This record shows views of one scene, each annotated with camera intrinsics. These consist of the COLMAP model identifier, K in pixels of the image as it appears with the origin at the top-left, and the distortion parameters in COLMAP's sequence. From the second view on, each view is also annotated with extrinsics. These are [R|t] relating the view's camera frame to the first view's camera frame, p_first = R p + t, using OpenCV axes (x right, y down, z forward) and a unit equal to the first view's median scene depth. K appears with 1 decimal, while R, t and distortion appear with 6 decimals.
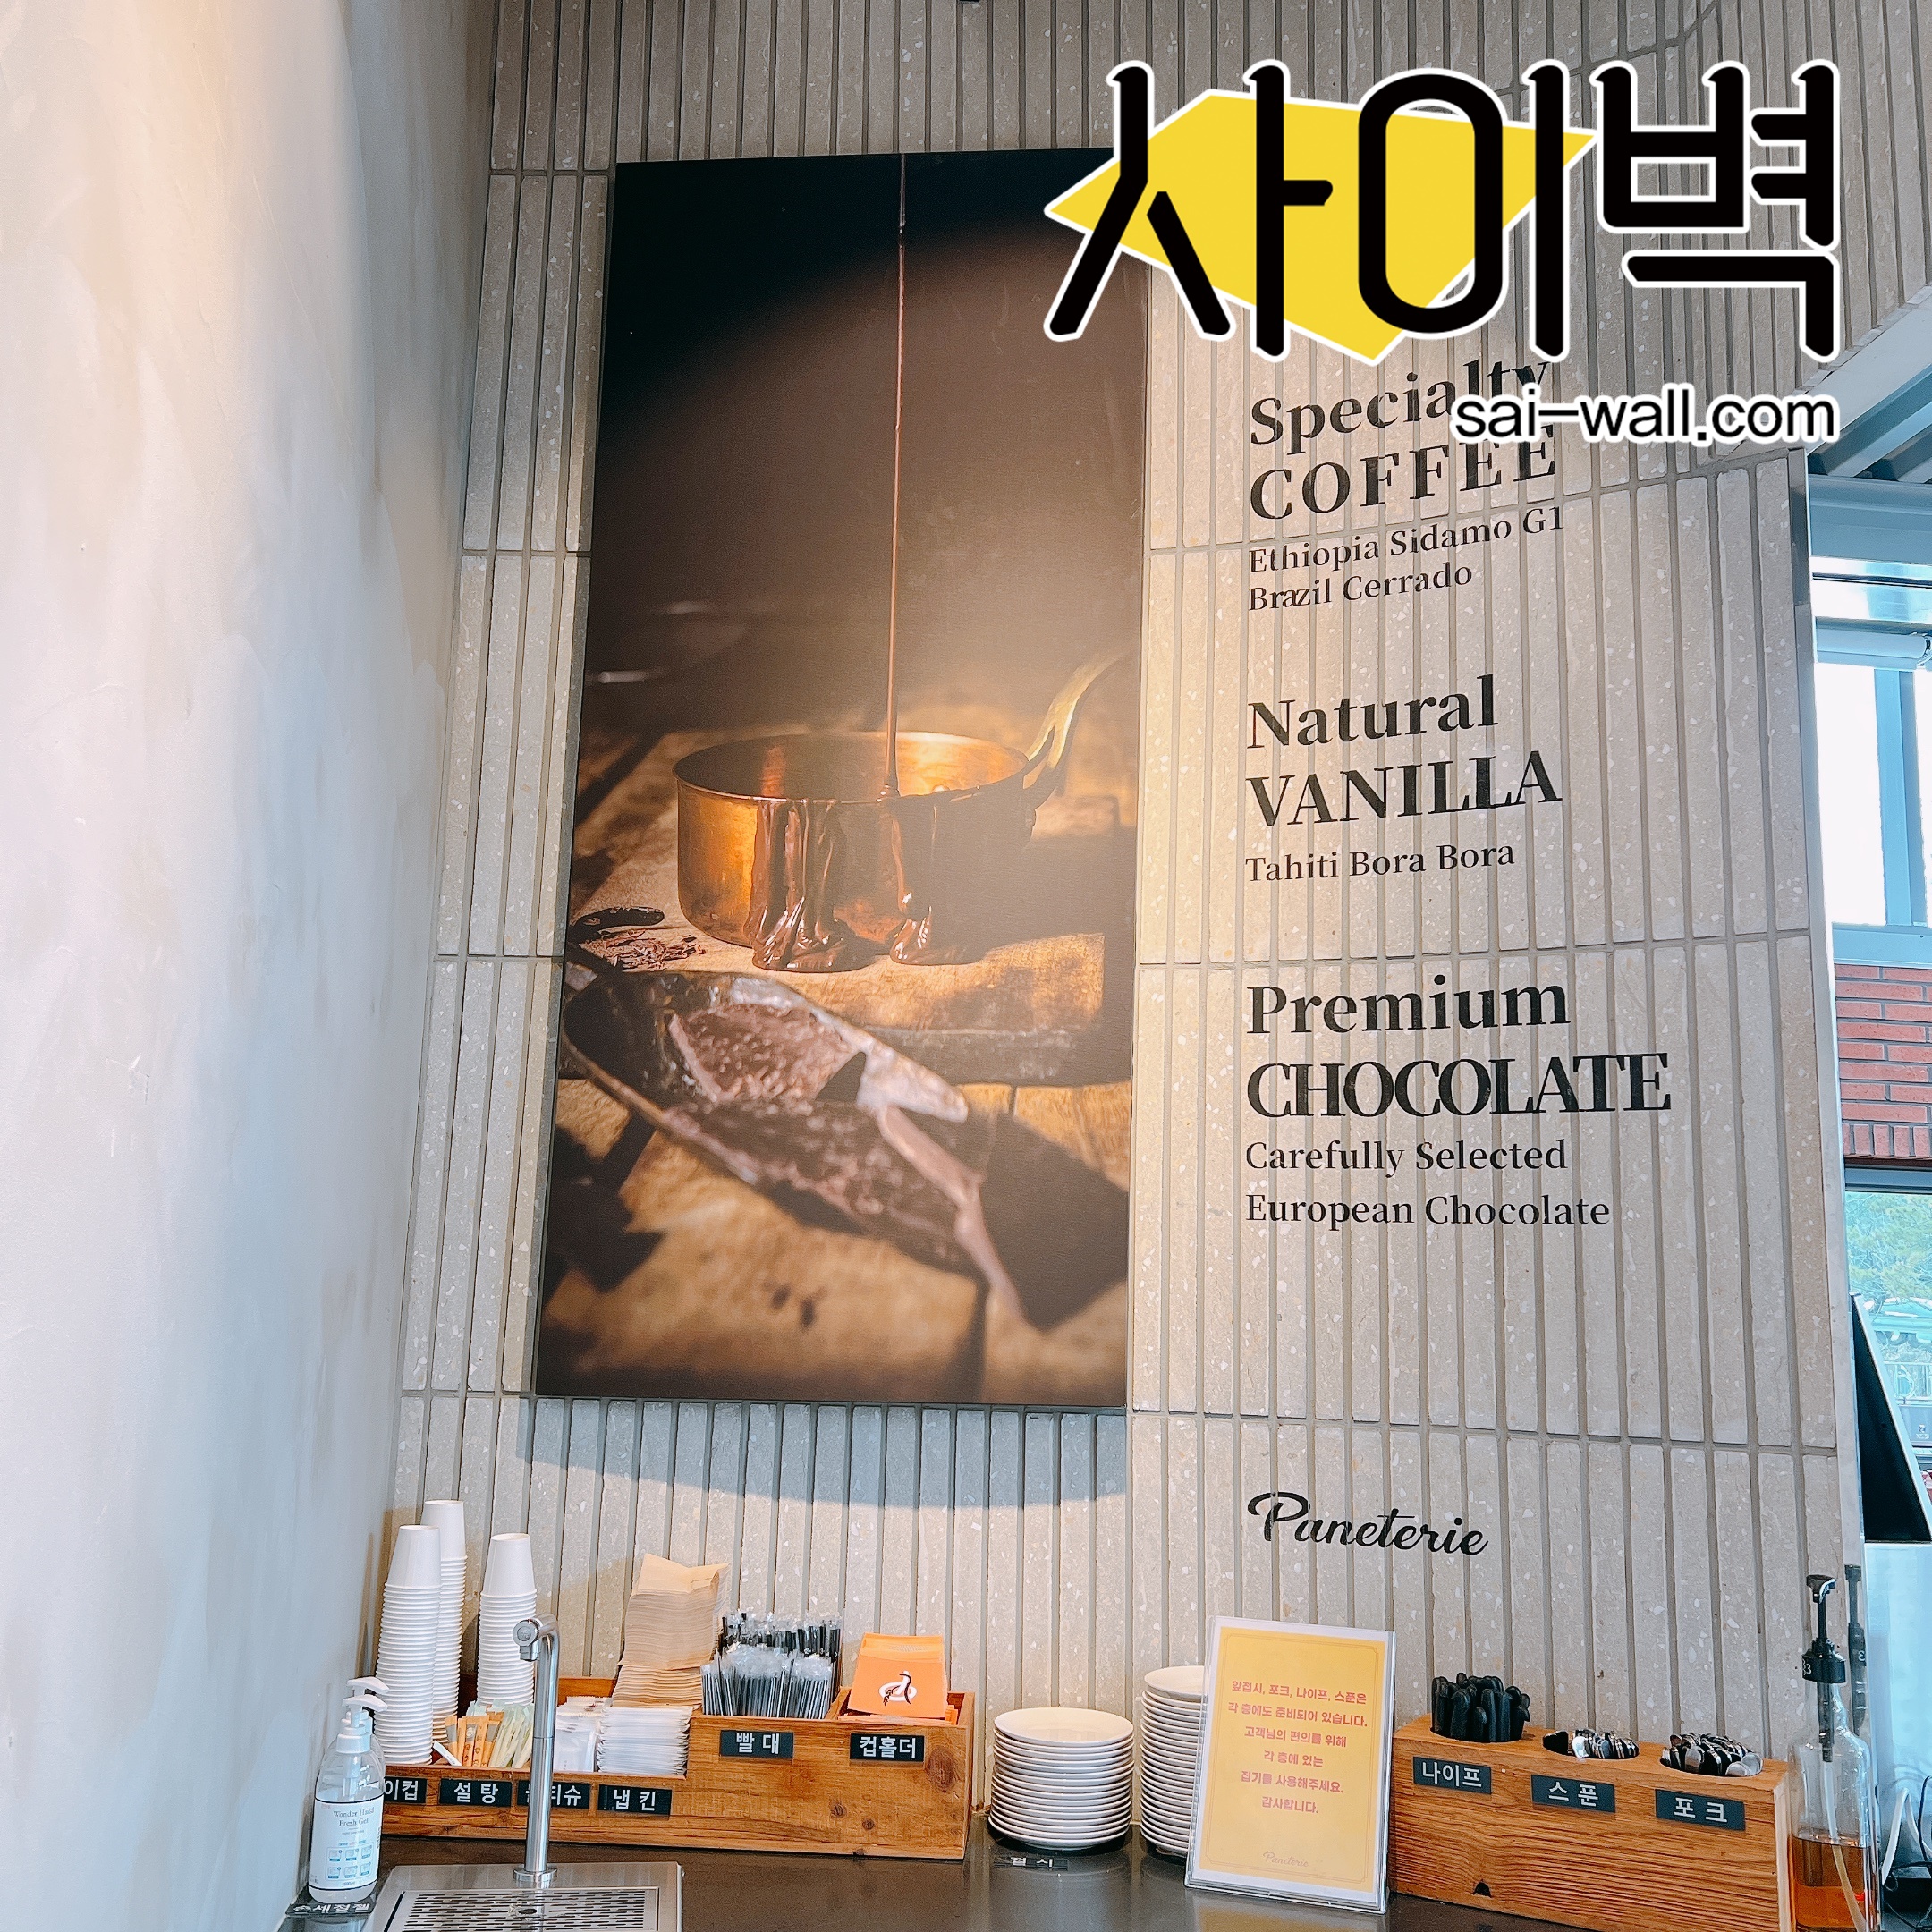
lens RADIAL K [[2021.2, 0, 966.0], [0, 2021.2, 966.0], [0, 0, 1]] dist [0.137180, -0.284233]
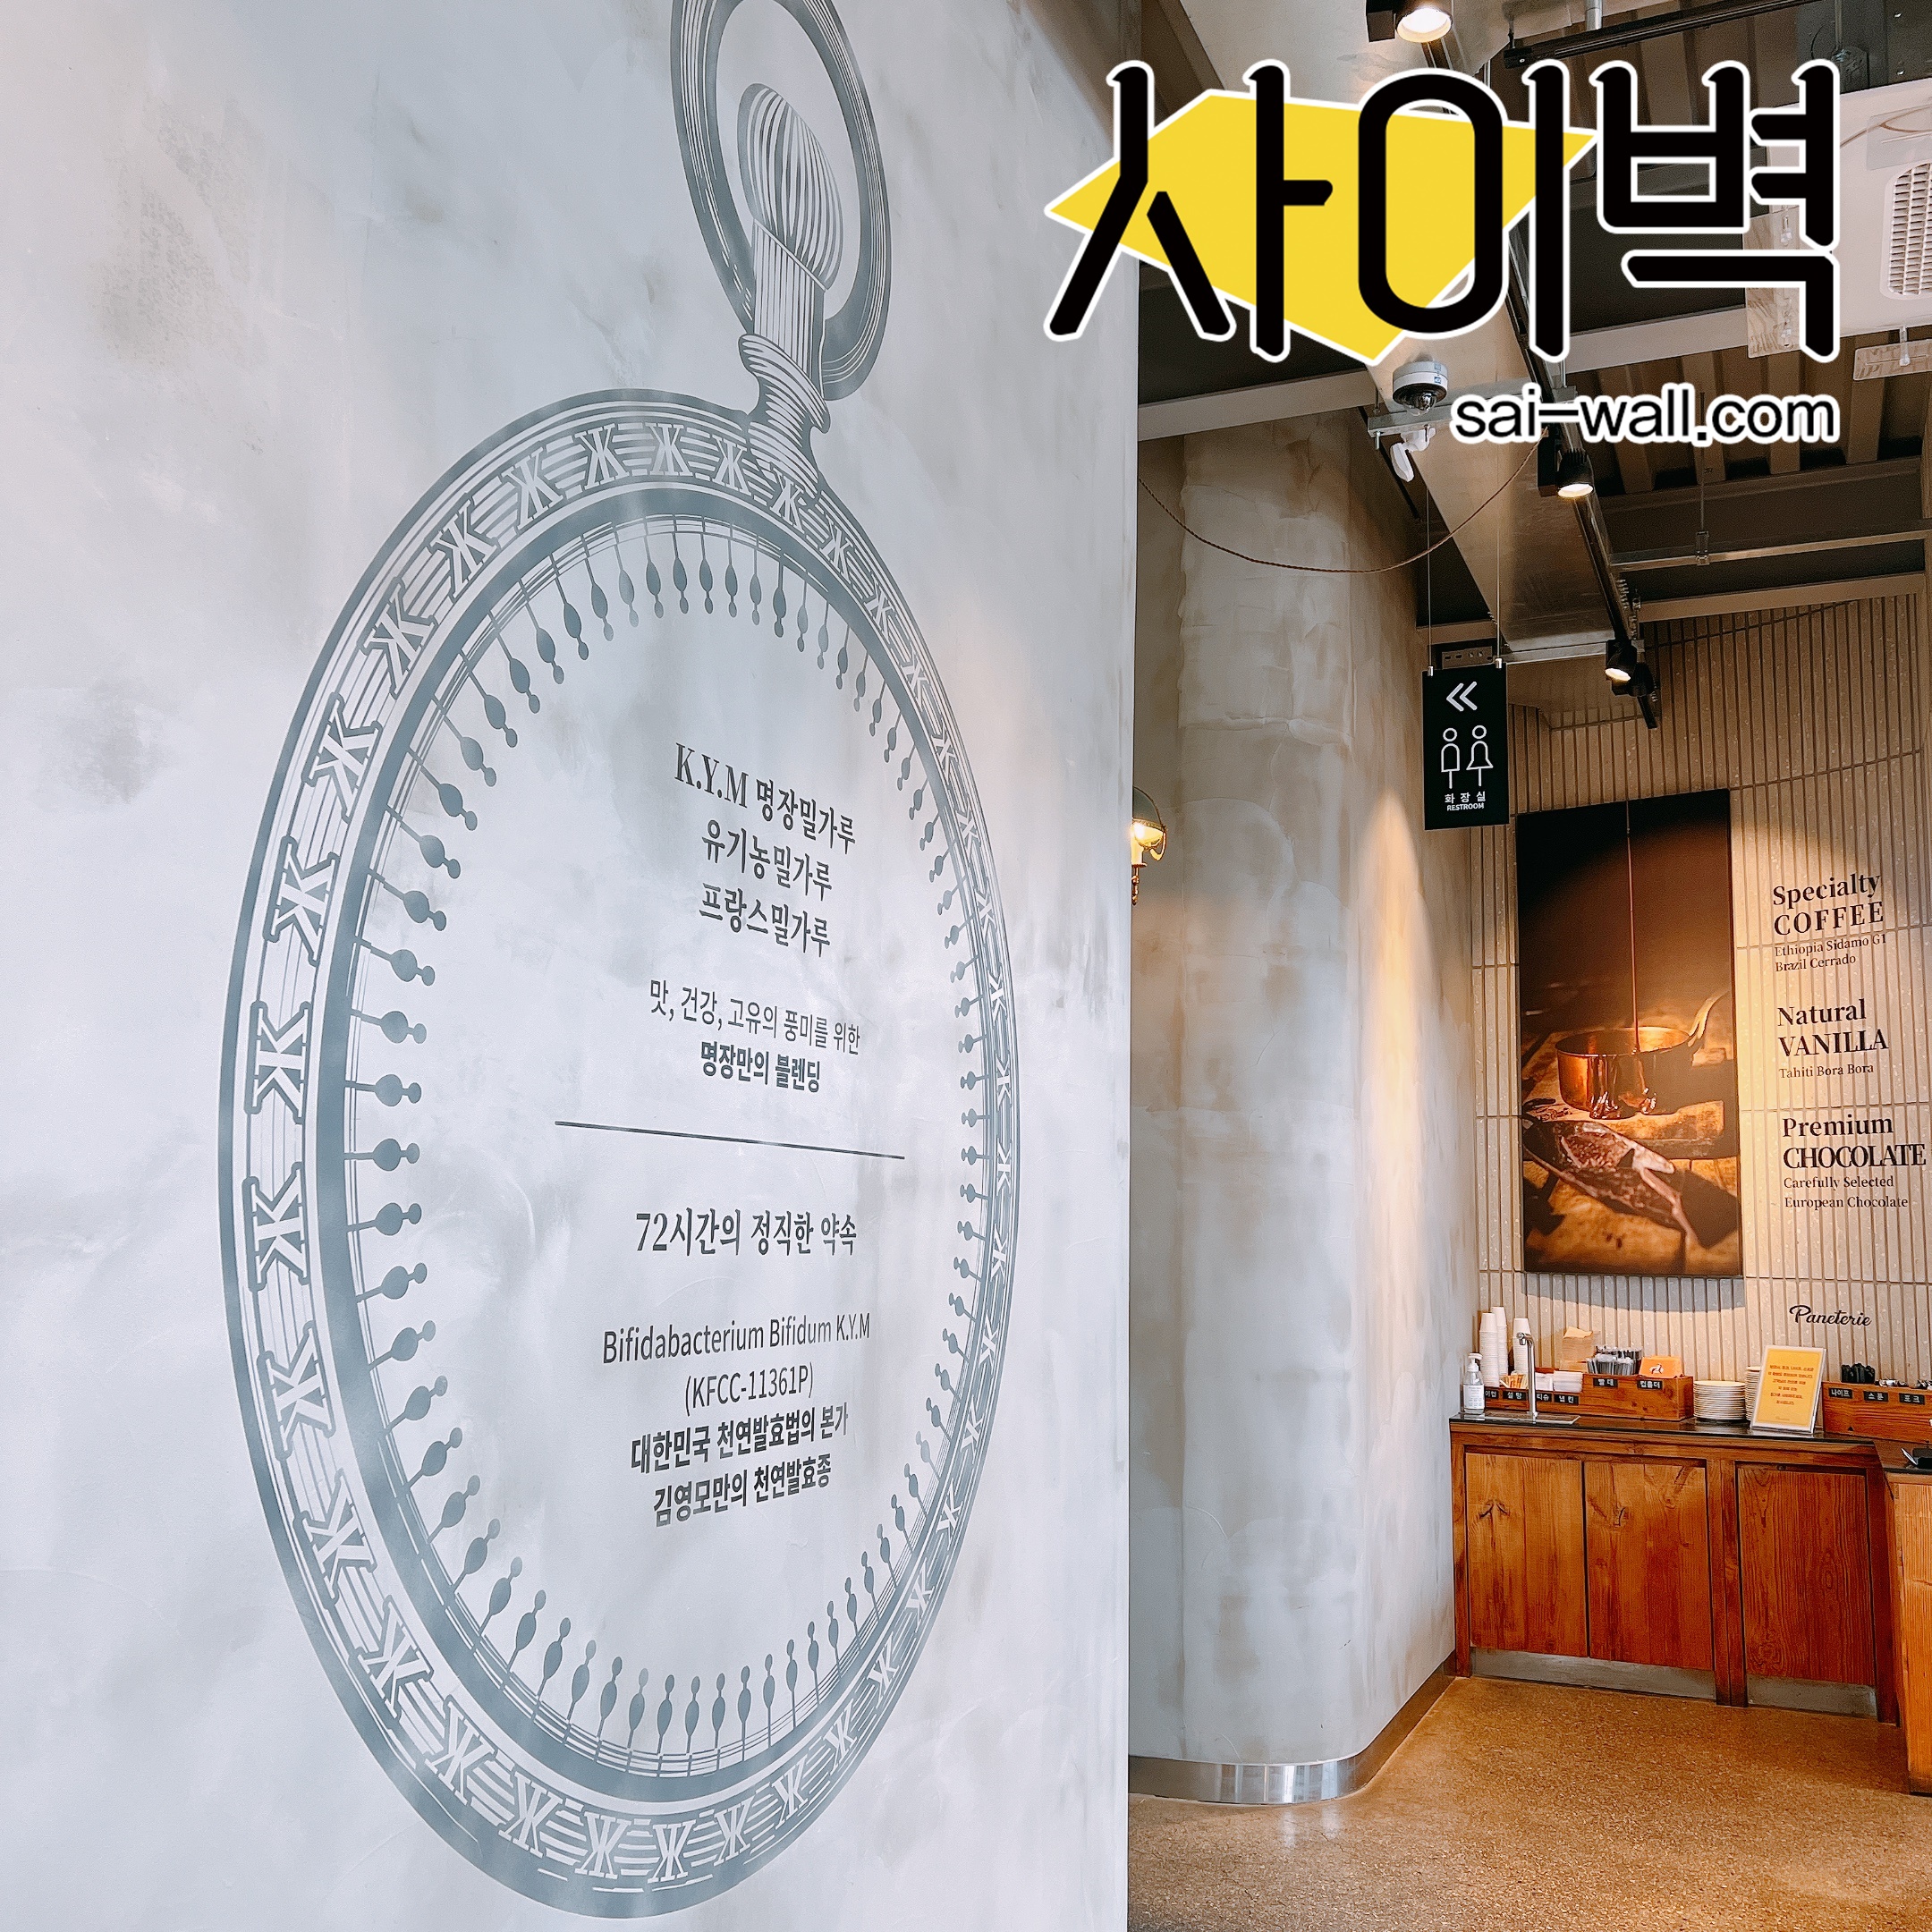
lens RADIAL K [[2021.2, 0, 966.0], [0, 2021.2, 966.0], [0, 0, 1]] dist [0.137180, -0.284233]
pose [[0.861949, -0.083121, -0.500135, 0.582711], [0.094858, 0.995489, -0.001966, -0.286903], [0.498042, -0.045748, 0.865945, -1.858367]]
